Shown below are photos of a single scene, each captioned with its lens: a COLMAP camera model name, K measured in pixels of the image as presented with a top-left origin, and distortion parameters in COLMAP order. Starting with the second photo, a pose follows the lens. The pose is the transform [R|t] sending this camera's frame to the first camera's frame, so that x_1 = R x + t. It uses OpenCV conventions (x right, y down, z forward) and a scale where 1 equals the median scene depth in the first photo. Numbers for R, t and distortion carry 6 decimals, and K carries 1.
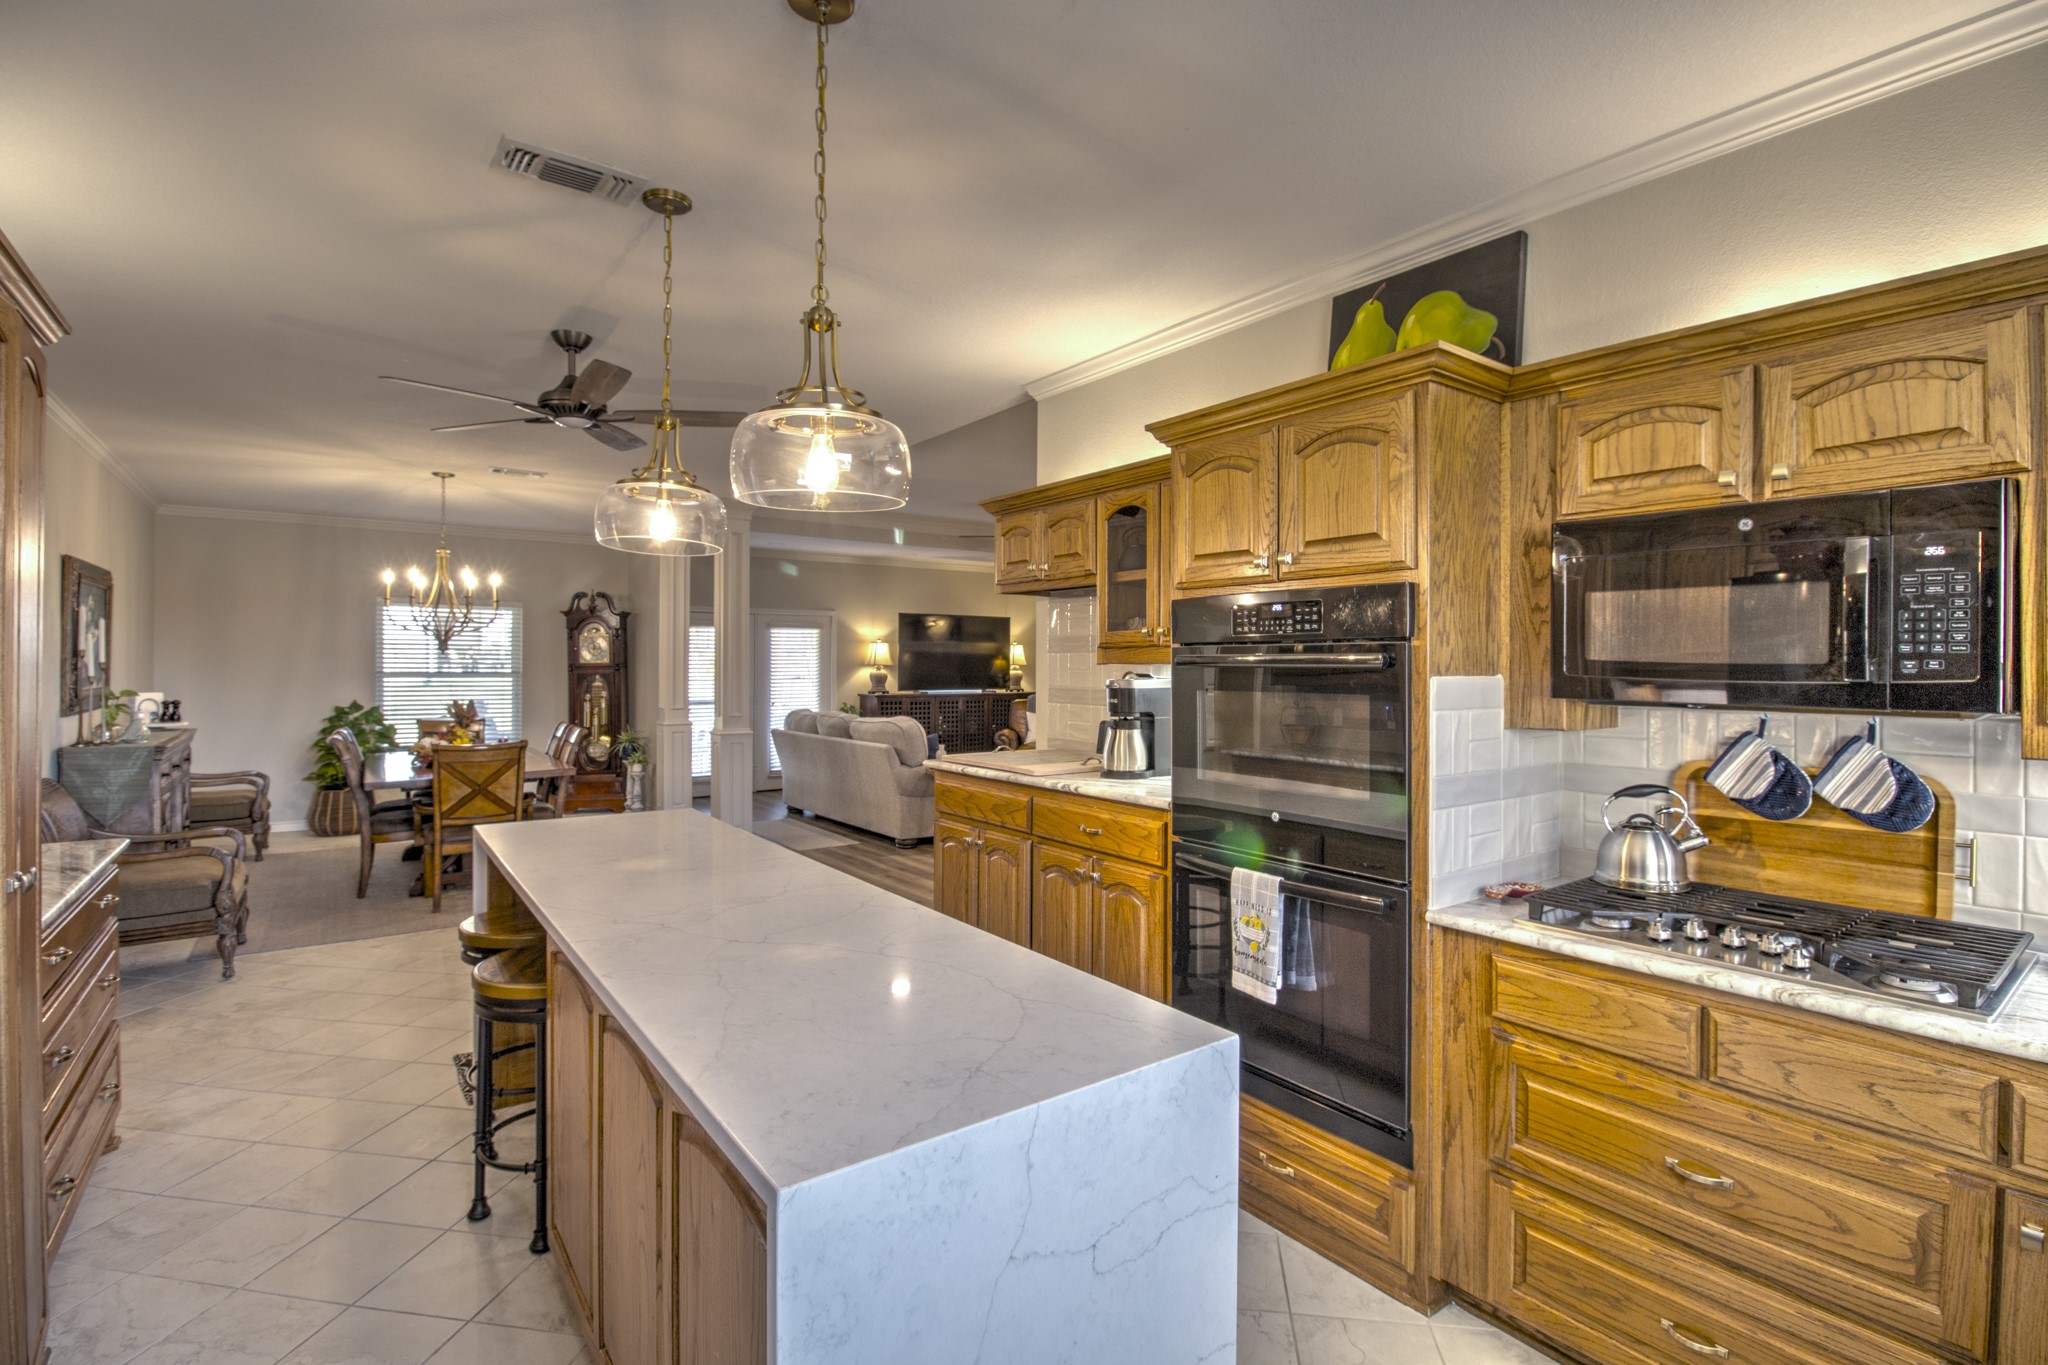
lens RADIAL K [[974.9, 0, 1035.7], [0, 974.9, 676.6], [0, 0, 1]] dist [-0.003377, -0.000606]
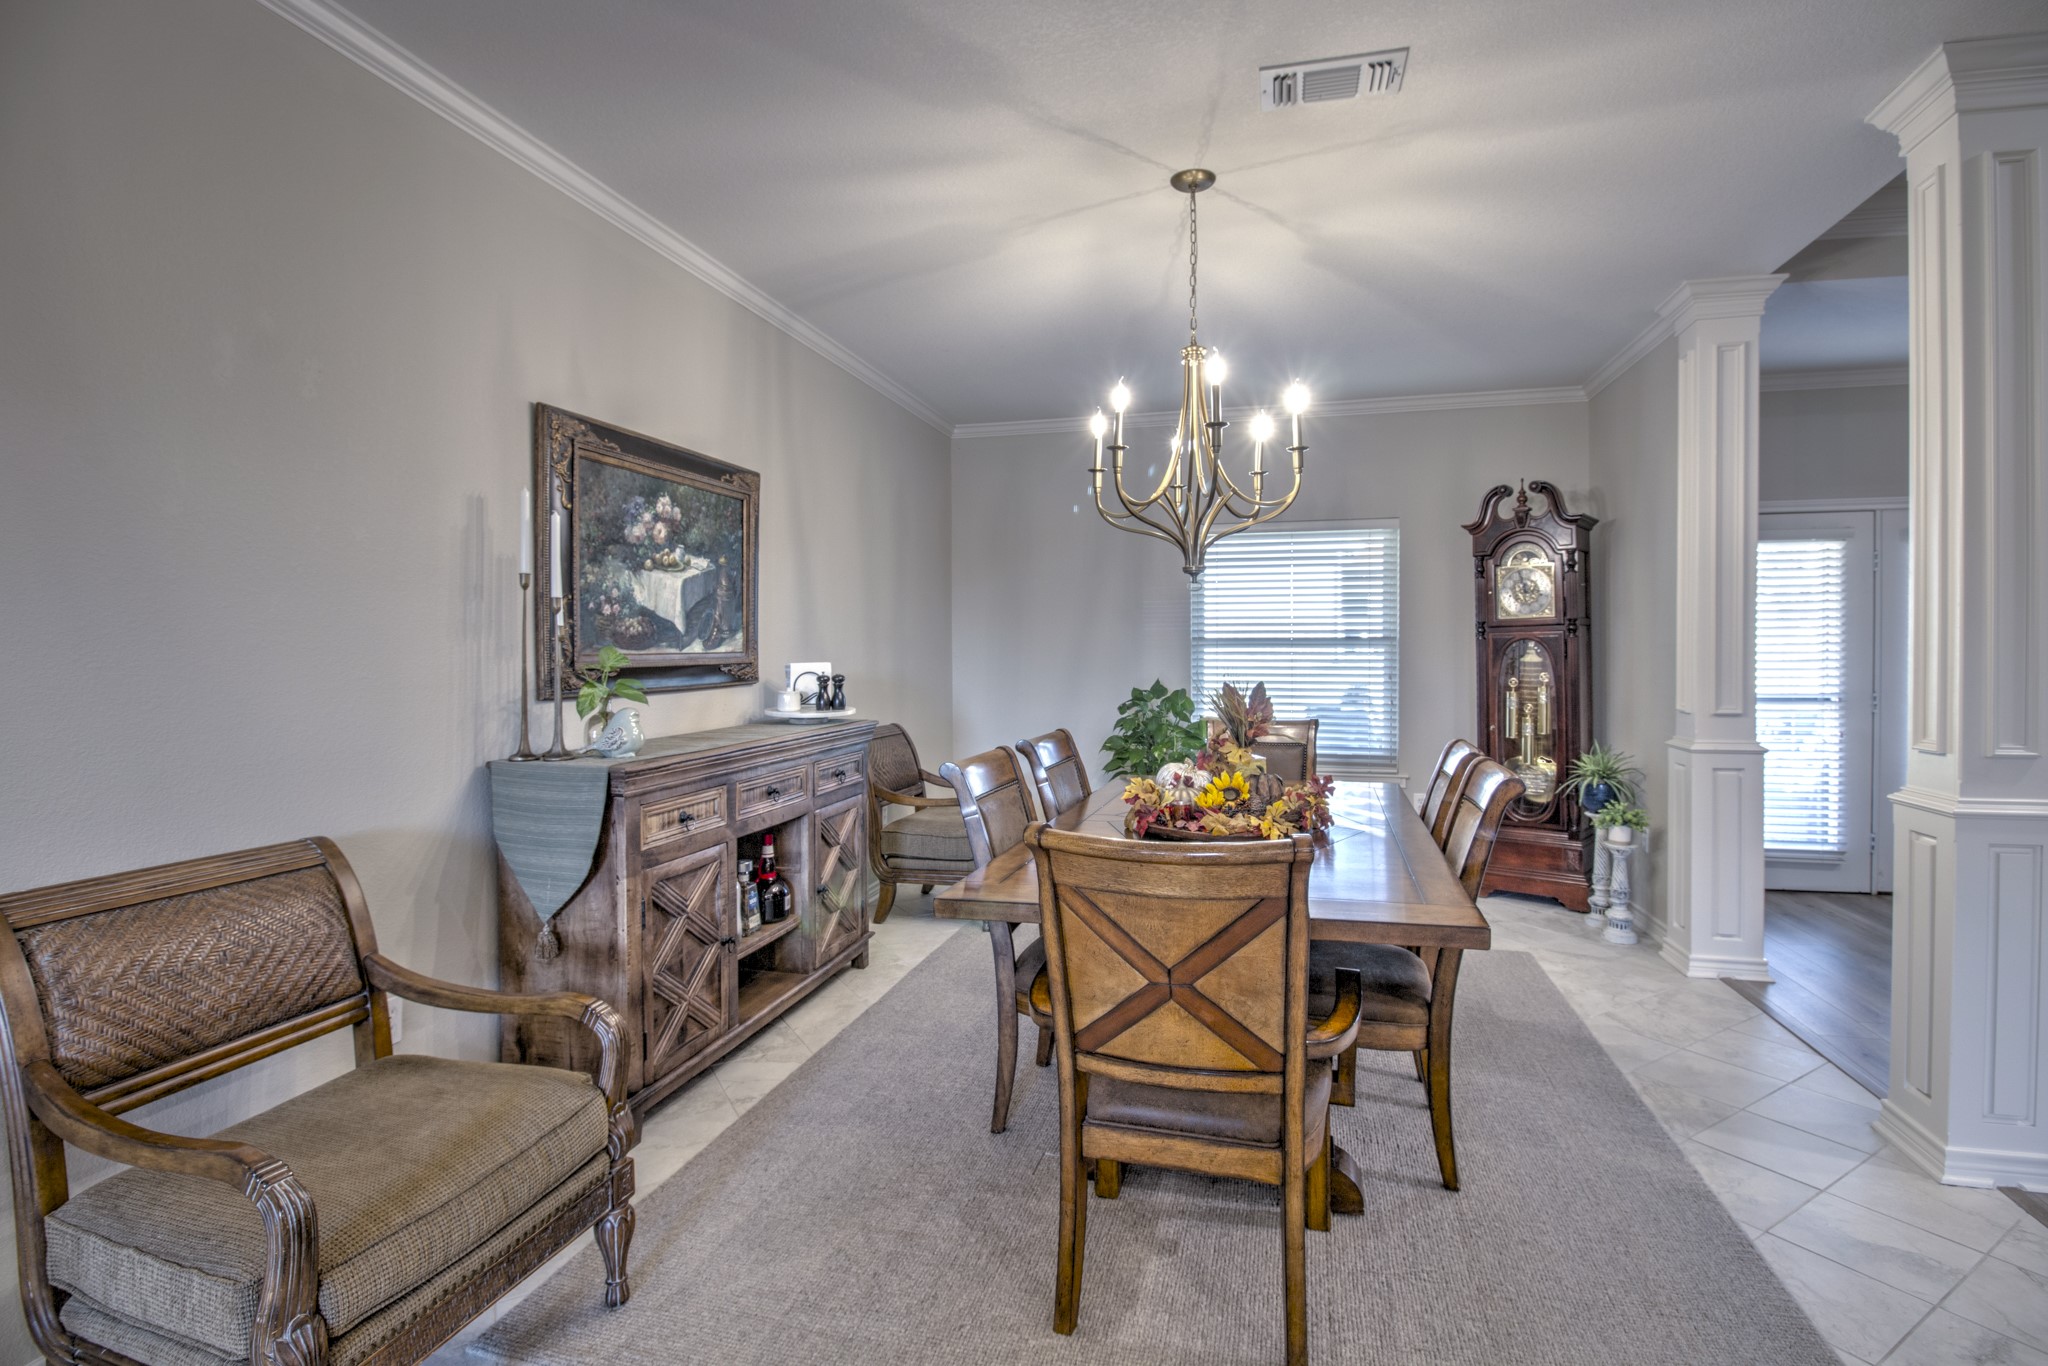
lens RADIAL K [[968.1, 0, 1028.6], [0, 968.1, 653.9], [0, 0, 1]] dist [-0.001784, -0.000430]
pose [[0.631442, -0.001170, -0.775422, -0.225835], [-0.003428, 0.999985, -0.004300, 0.008801], [0.775416, 0.005373, 0.631428, 0.479180]]
